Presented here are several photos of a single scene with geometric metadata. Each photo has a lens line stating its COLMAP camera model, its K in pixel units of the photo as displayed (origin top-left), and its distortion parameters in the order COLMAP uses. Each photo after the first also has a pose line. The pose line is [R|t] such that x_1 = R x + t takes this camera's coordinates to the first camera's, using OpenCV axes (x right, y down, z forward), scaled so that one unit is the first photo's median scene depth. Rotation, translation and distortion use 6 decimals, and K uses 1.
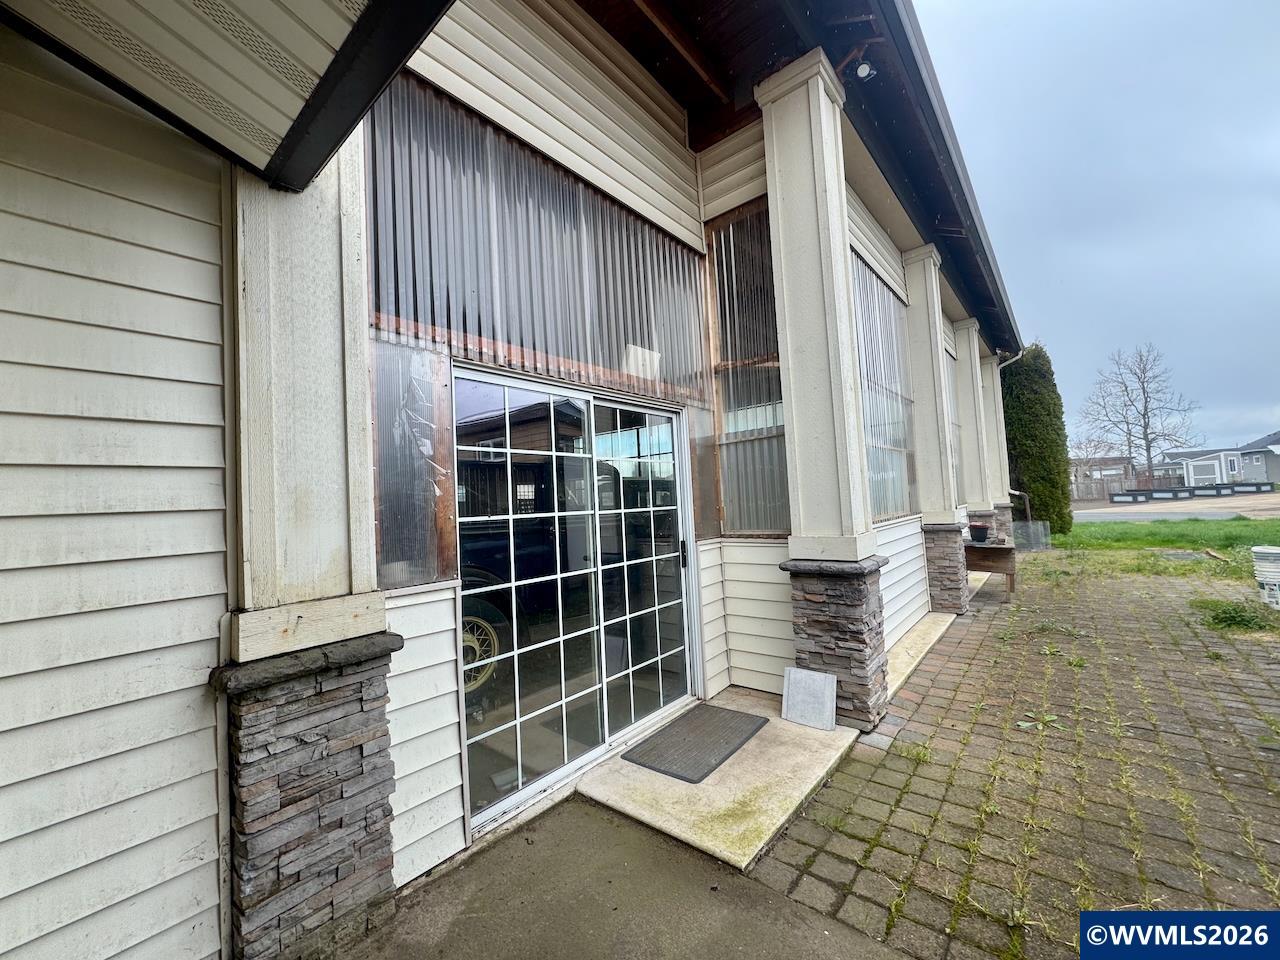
lens RADIAL K [[508.7, 0, 636.5], [0, 508.7, 477.7], [0, 0, 1]] dist [-0.002079, -0.000135]
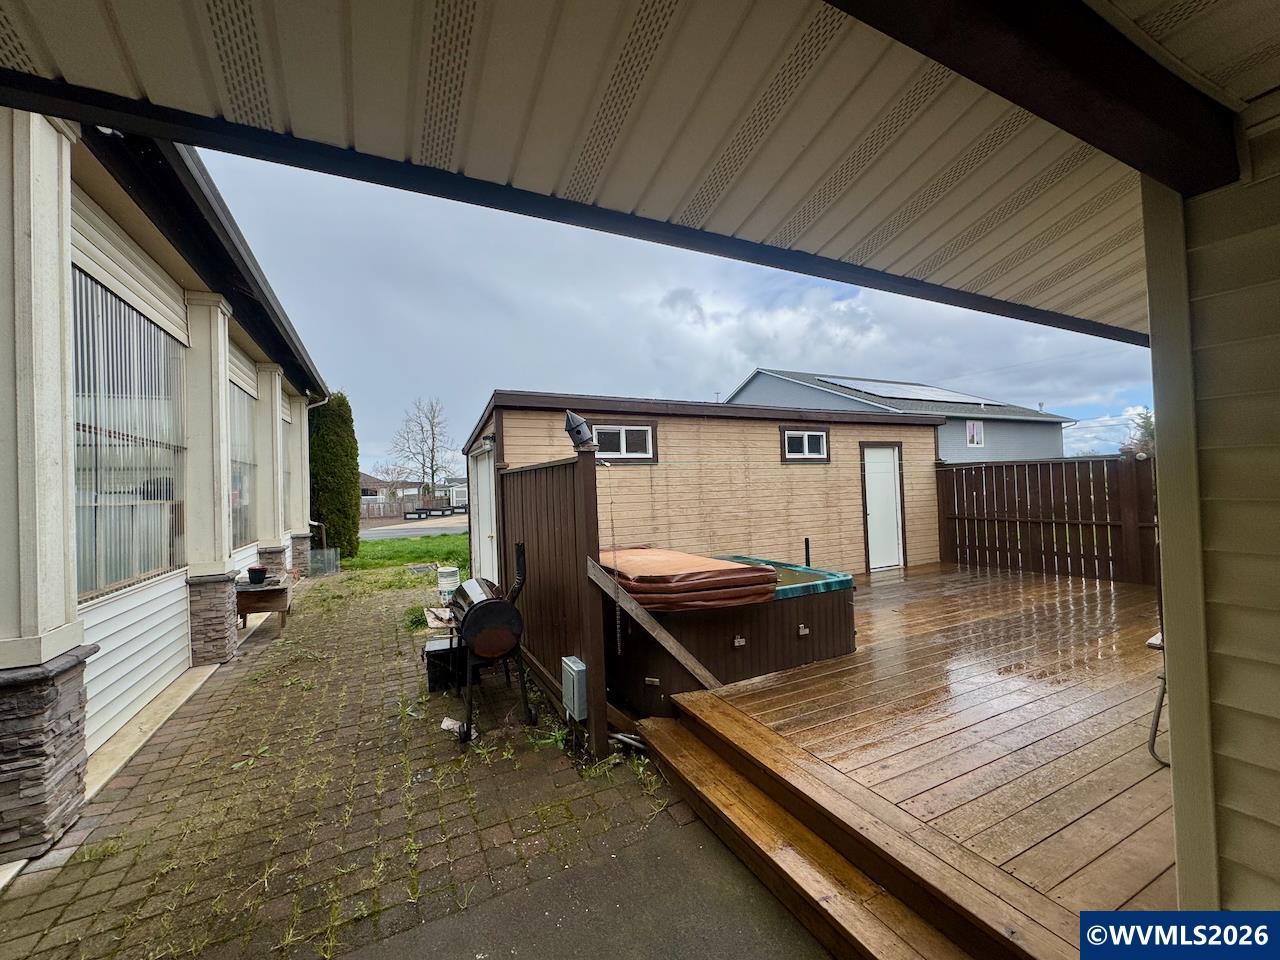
lens RADIAL K [[508.7, 0, 640.5], [0, 508.7, 476.6], [0, 0, 1]] dist [-0.002079, -0.000135]
pose [[0.392397, 0.055543, 0.918117, 0.008779], [-0.031574, 0.998400, -0.046905, -0.102348], [-0.919254, -0.010583, 0.393523, -0.205197]]
